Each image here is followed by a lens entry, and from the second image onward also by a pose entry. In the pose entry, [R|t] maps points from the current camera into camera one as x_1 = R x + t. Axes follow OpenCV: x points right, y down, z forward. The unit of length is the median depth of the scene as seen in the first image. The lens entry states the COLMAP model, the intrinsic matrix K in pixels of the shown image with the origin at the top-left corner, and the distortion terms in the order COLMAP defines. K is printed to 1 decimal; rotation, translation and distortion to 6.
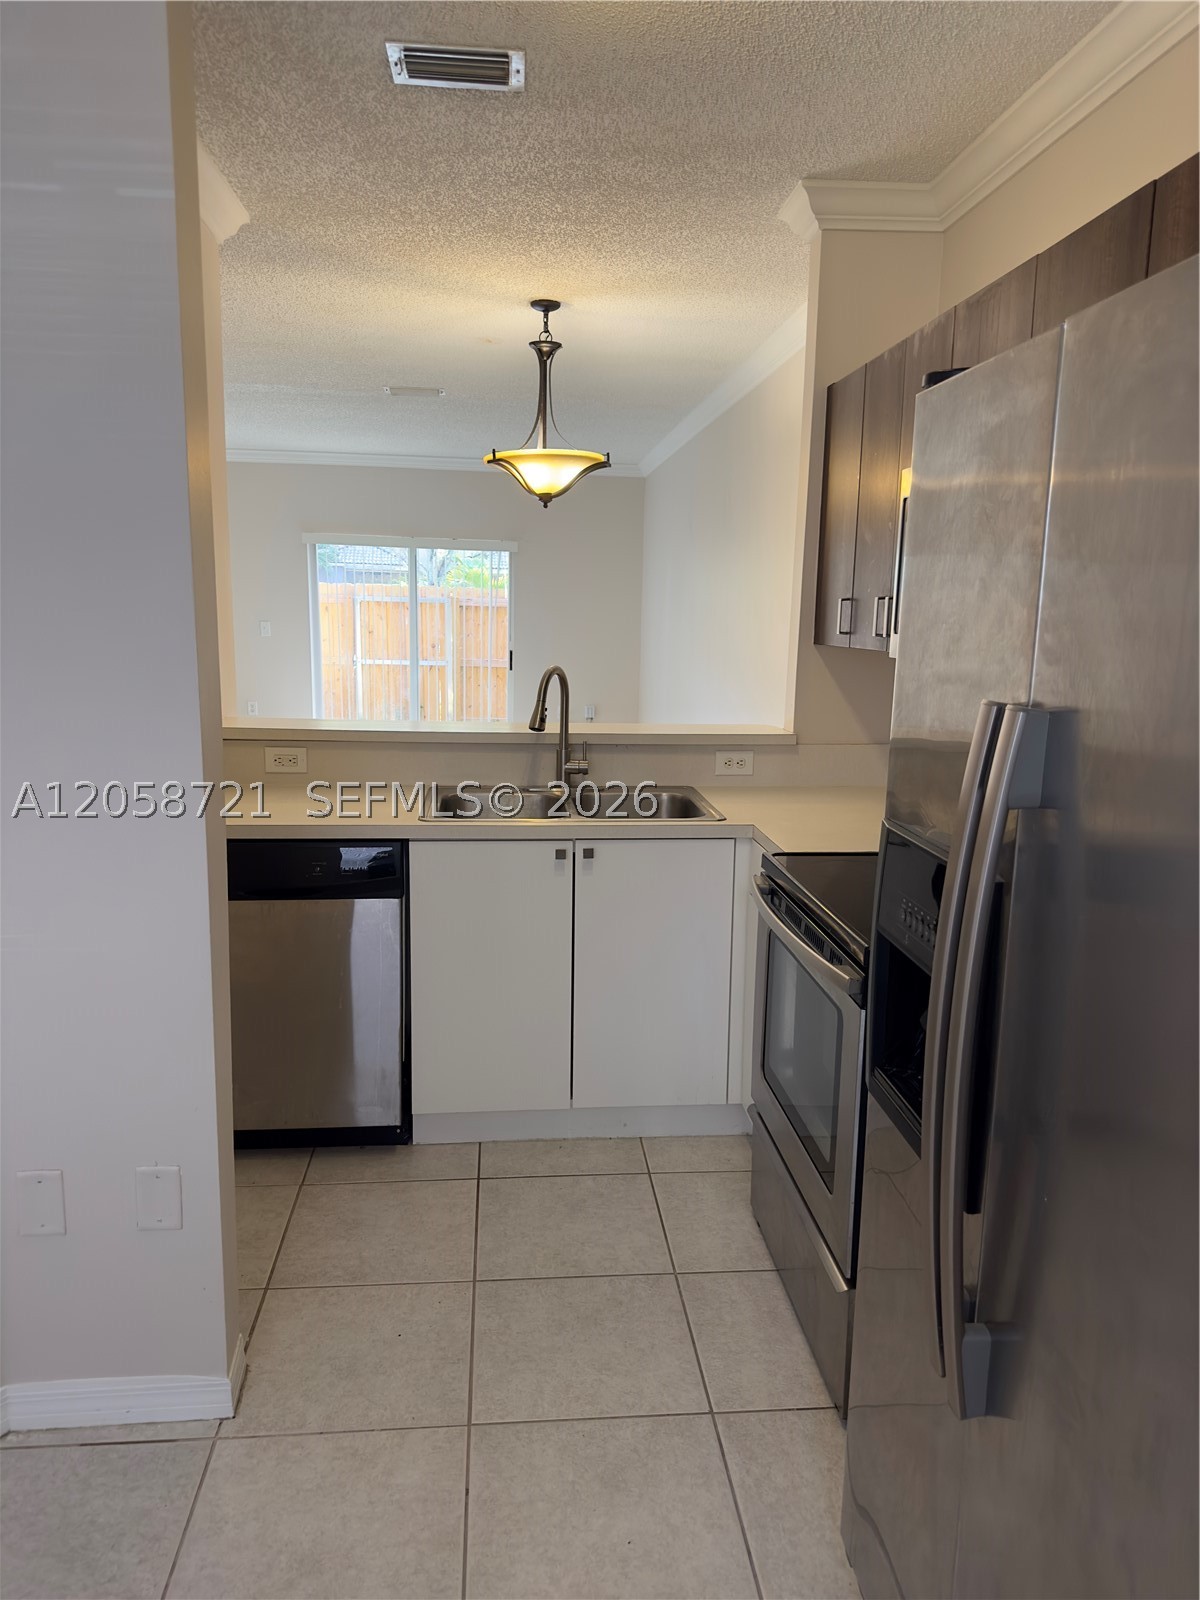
lens RADIAL K [[1123.7, 0, 615.1], [0, 1123.7, 807.8], [0, 0, 1]] dist [0.077224, -0.077039]
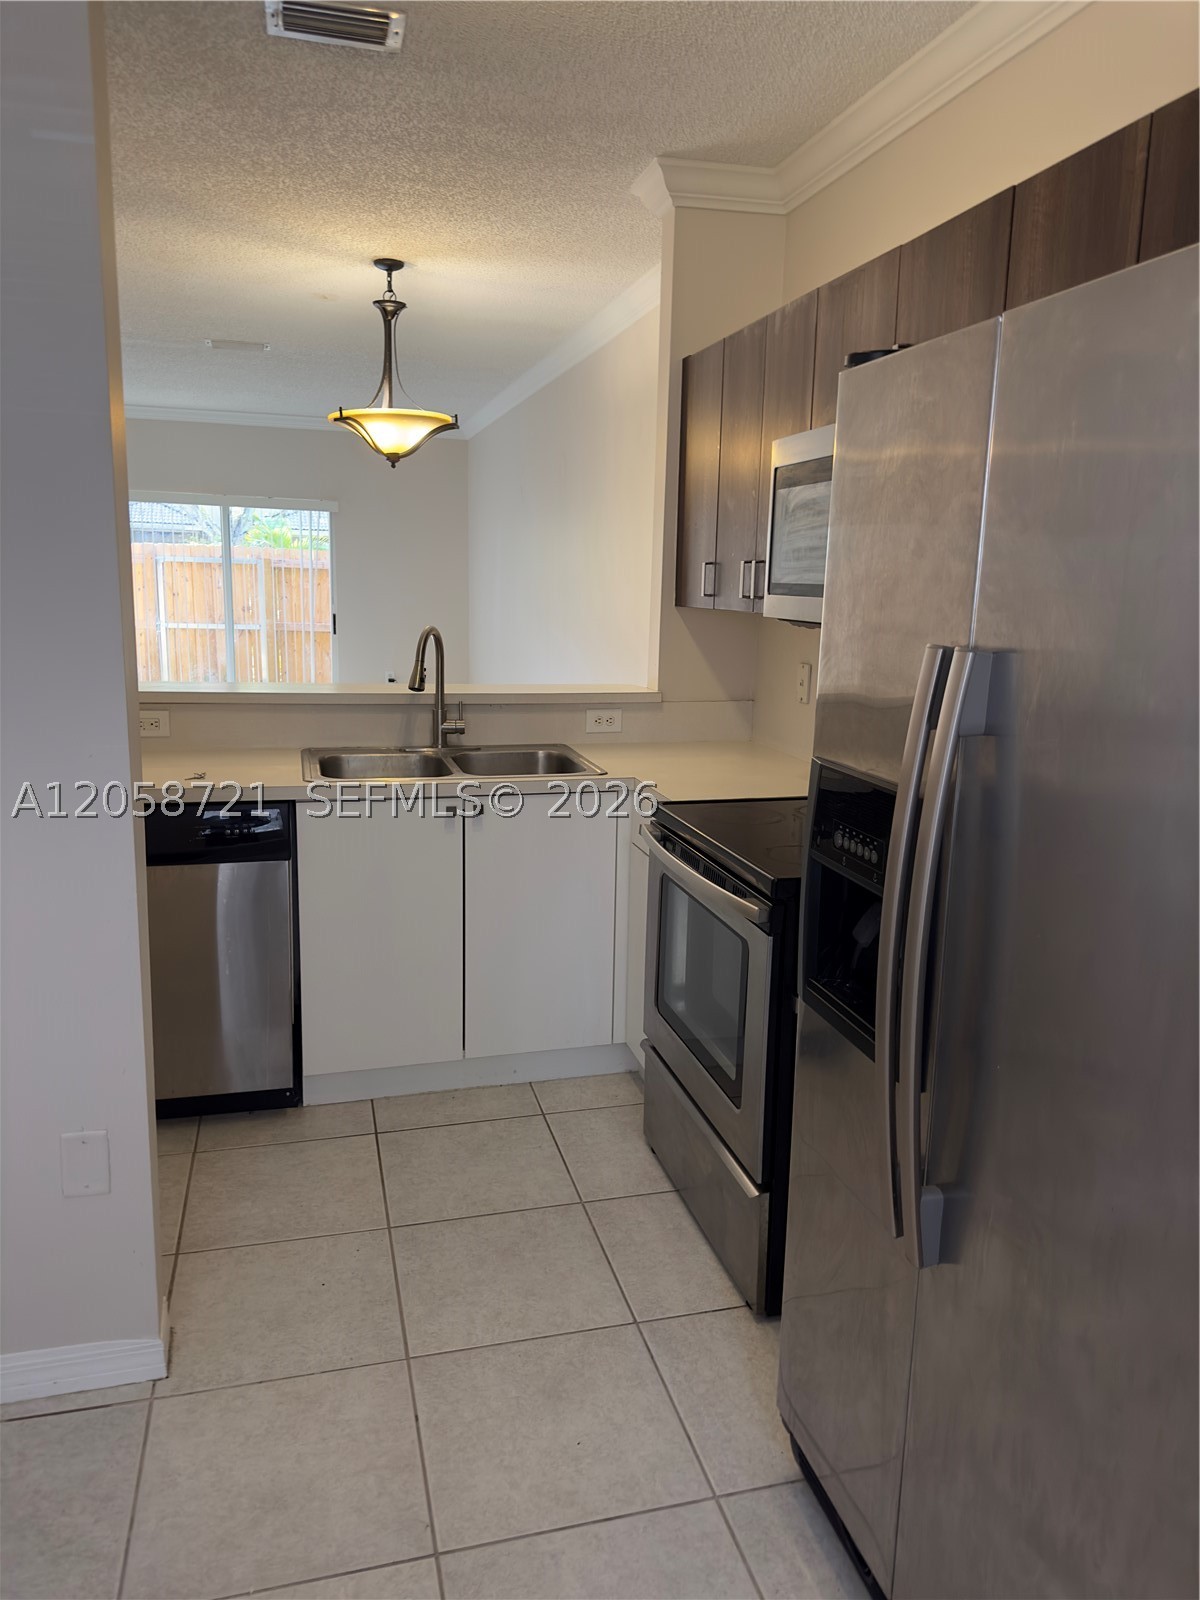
lens RADIAL K [[1120.6, 0, 612.6], [0, 1120.6, 792.5], [0, 0, 1]] dist [0.086641, -0.086800]
pose [[0.986128, -0.027799, 0.163640, -0.069454], [0.025235, 0.999524, 0.017728, 0.010175], [-0.164055, -0.013353, 0.986361, -0.029310]]
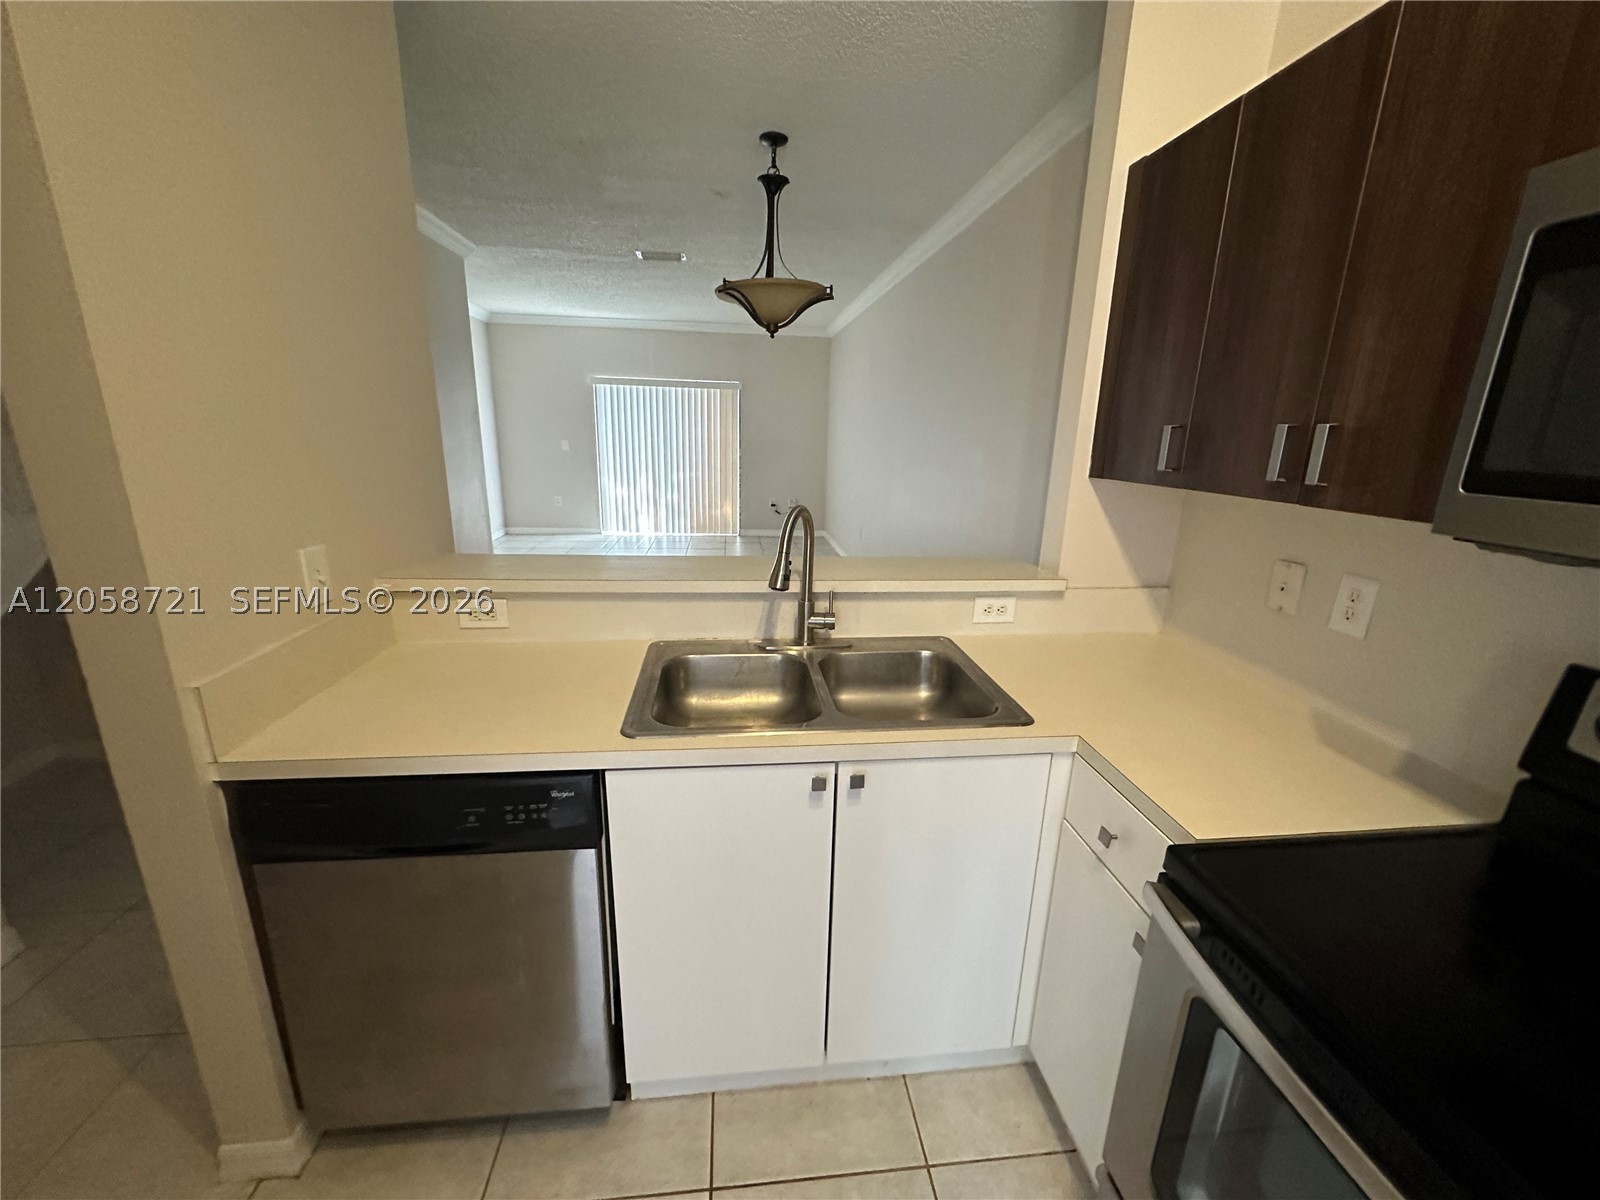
lens RADIAL K [[635.9, 0, 802.2], [0, 635.9, 599.7], [0, 0, 1]] dist [-0.002622, -0.000340]
pose [[0.999967, 0.000731, 0.008048, -0.062054], [-0.001412, 0.996390, 0.084883, -0.109642], [-0.007957, -0.084892, 0.996358, 0.601843]]
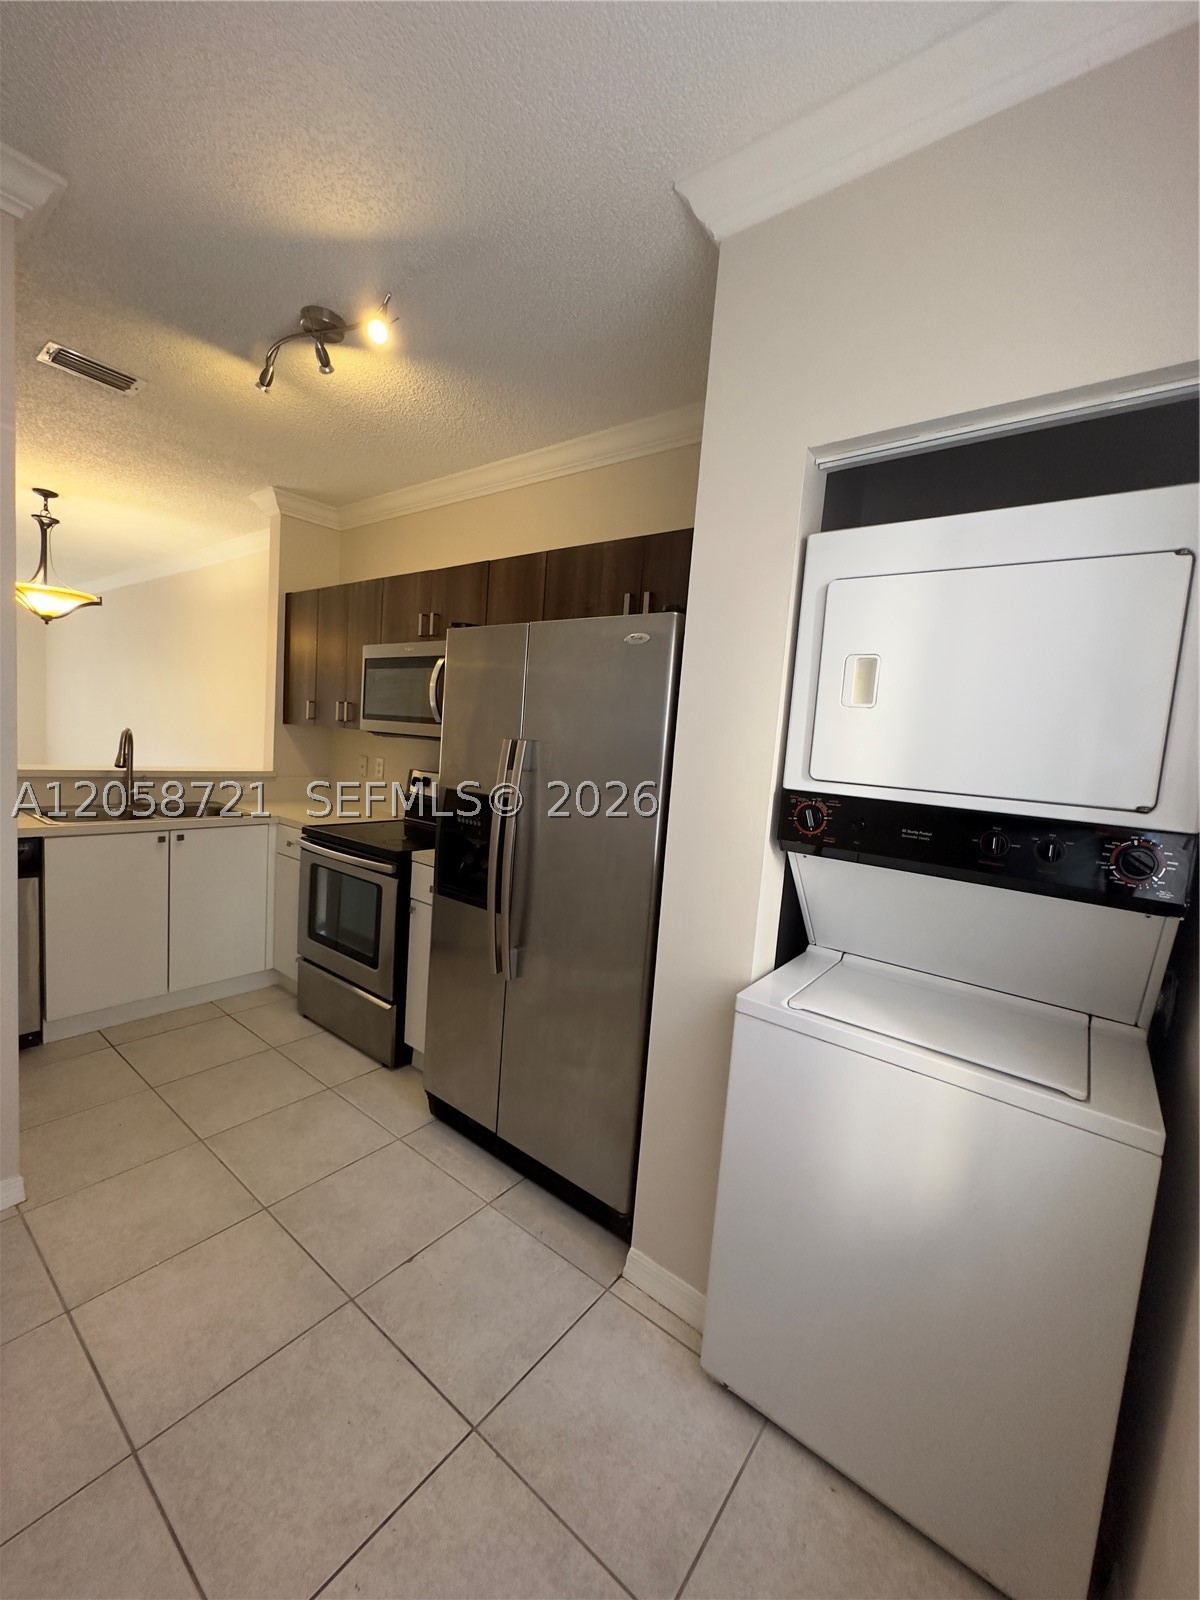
lens RADIAL K [[632.2, 0, 598.4], [0, 632.2, 797.4], [0, 0, 1]] dist [-0.000422, 0.000042]
pose [[0.690813, -0.037043, 0.722084, -0.275402], [0.070952, 0.997340, -0.016716, 0.040697], [-0.719544, 0.062780, 0.691604, -0.126971]]
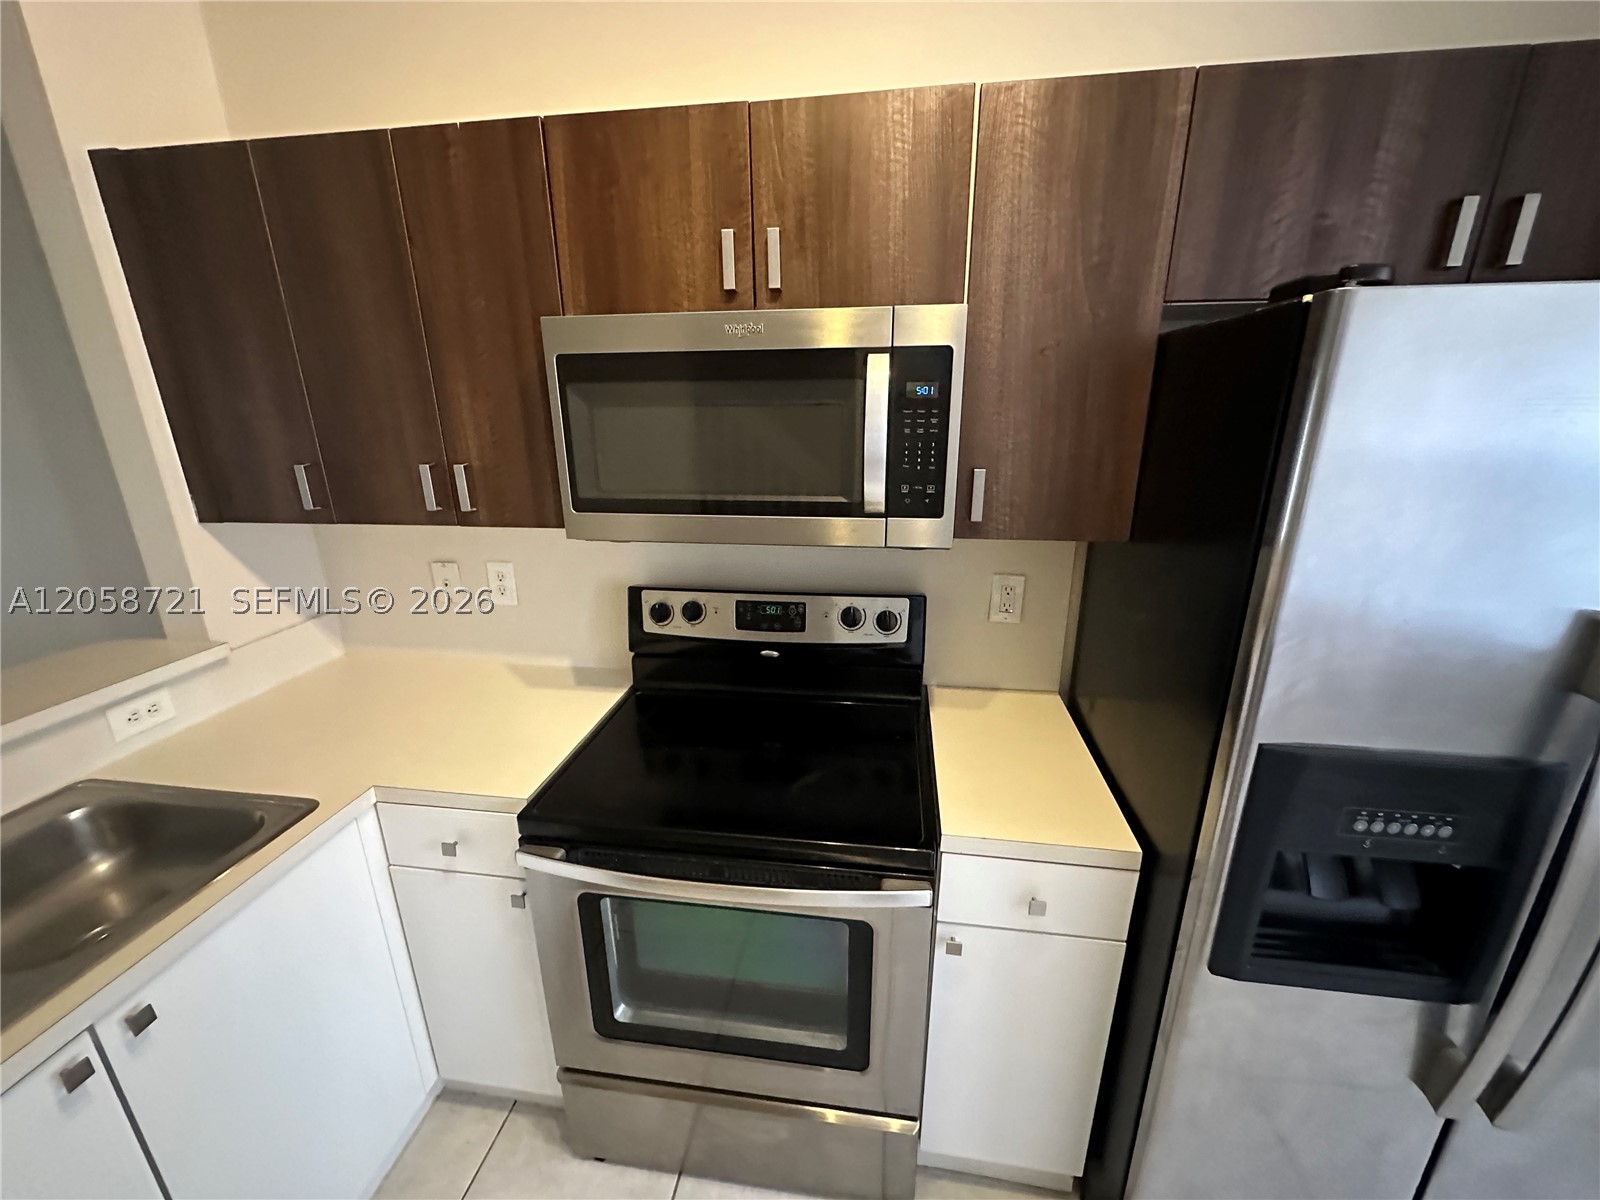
lens RADIAL K [[635.9, 0, 802.2], [0, 635.9, 599.7], [0, 0, 1]] dist [-0.002622, -0.000340]
pose [[0.240325, -0.310347, 0.919744, -0.156647], [0.183564, 0.944947, 0.270887, -0.163611], [-0.953178, 0.103731, 0.284063, 0.606373]]
